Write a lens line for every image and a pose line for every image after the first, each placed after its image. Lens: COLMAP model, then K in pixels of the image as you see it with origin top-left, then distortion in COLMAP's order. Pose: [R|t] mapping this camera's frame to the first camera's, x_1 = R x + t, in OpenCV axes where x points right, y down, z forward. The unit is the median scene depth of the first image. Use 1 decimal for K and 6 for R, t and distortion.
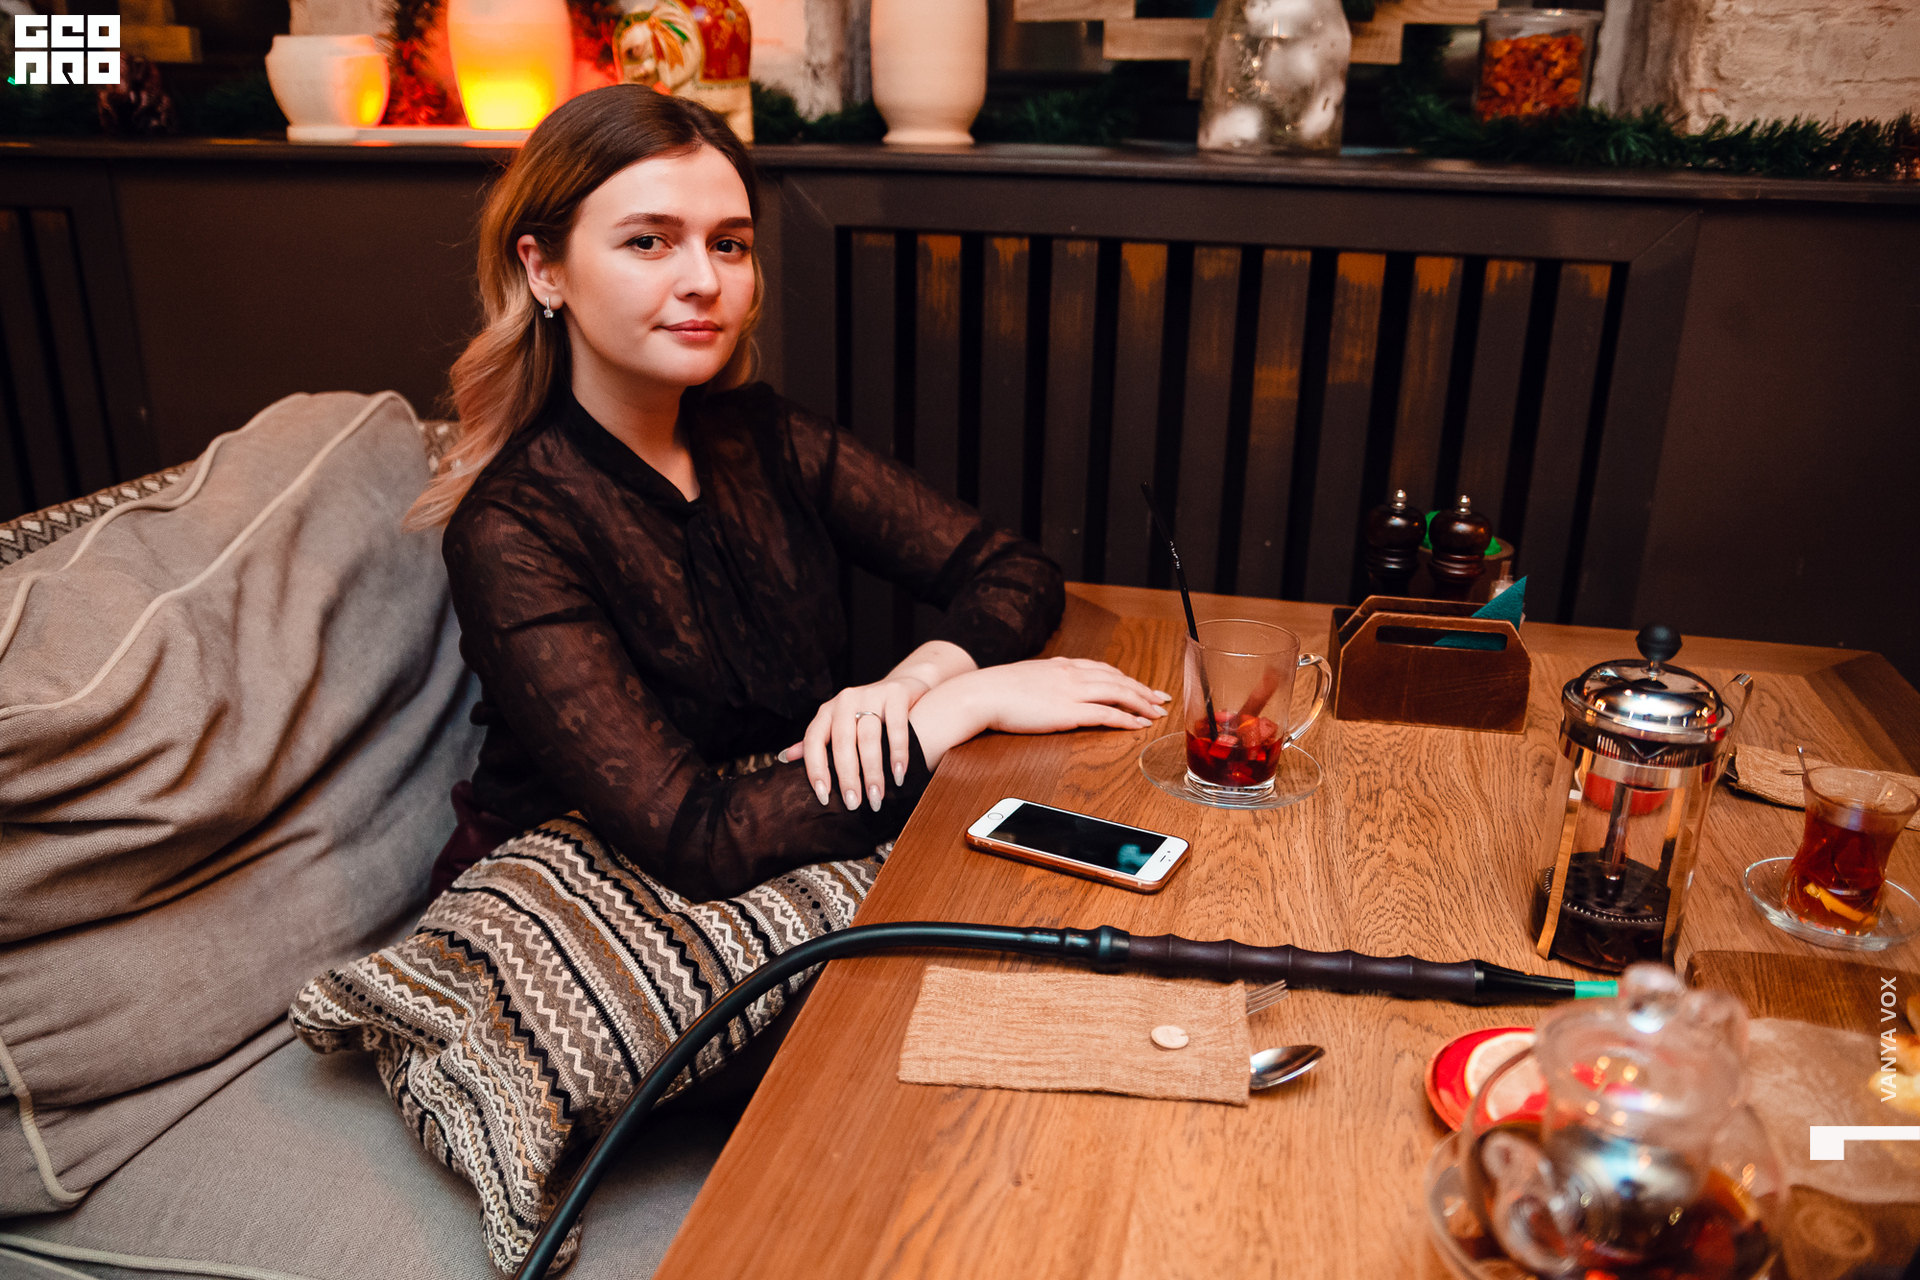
lens RADIAL K [[1540.7, 0, 965.6], [0, 1540.7, 647.7], [0, 0, 1]] dist [-0.081403, 0.083476]
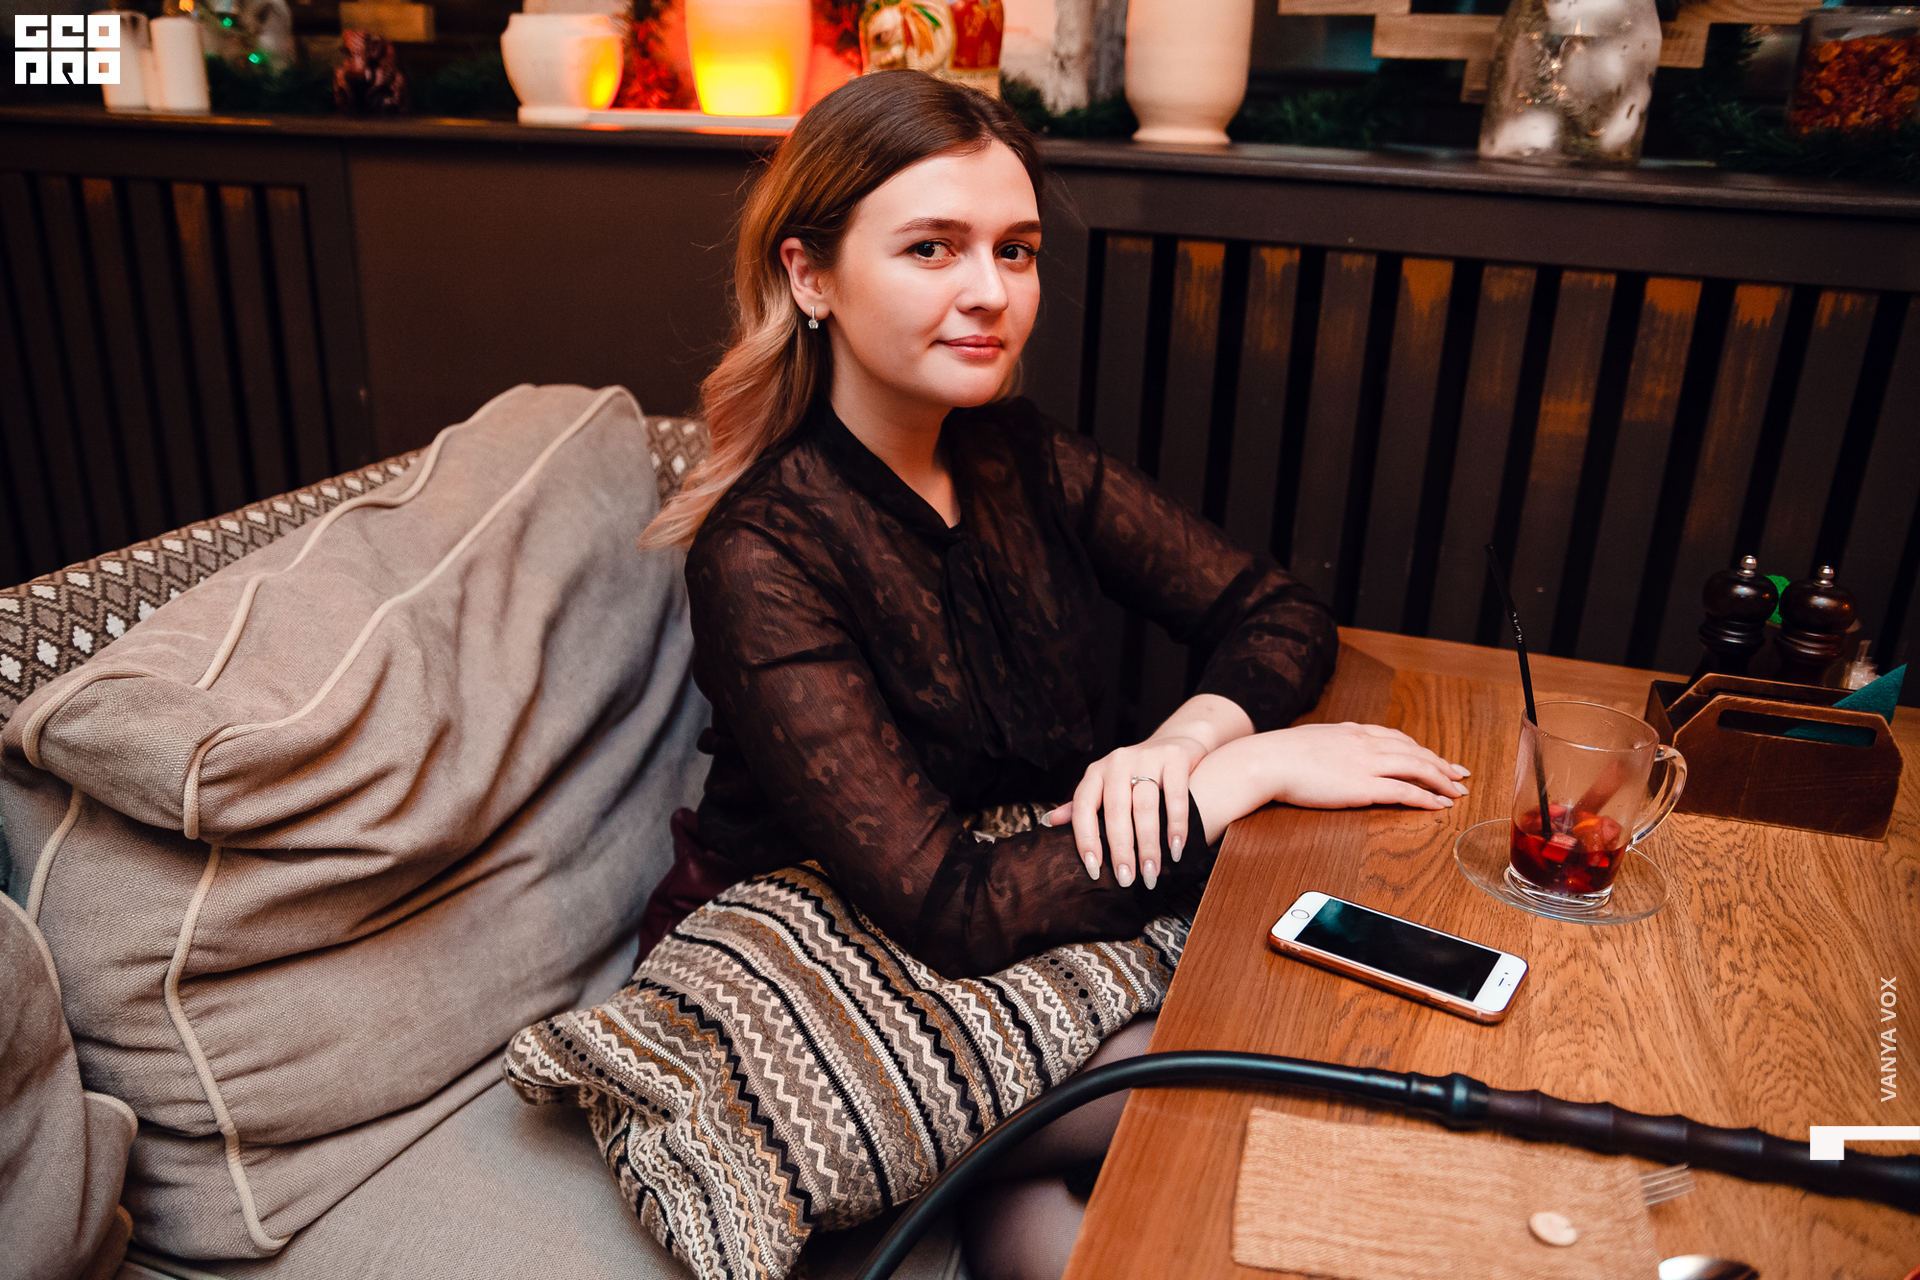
lens RADIAL K [[1487.5, 0, 962.7], [0, 1487.5, 644.3], [0, 0, 1]] dist [-0.078639, 0.077264]
pose [[0.994537, 0.053396, -0.089689, -0.093194], [-0.052232, 0.998518, 0.015282, -0.042697], [0.090372, -0.010513, 0.995853, 0.122682]]
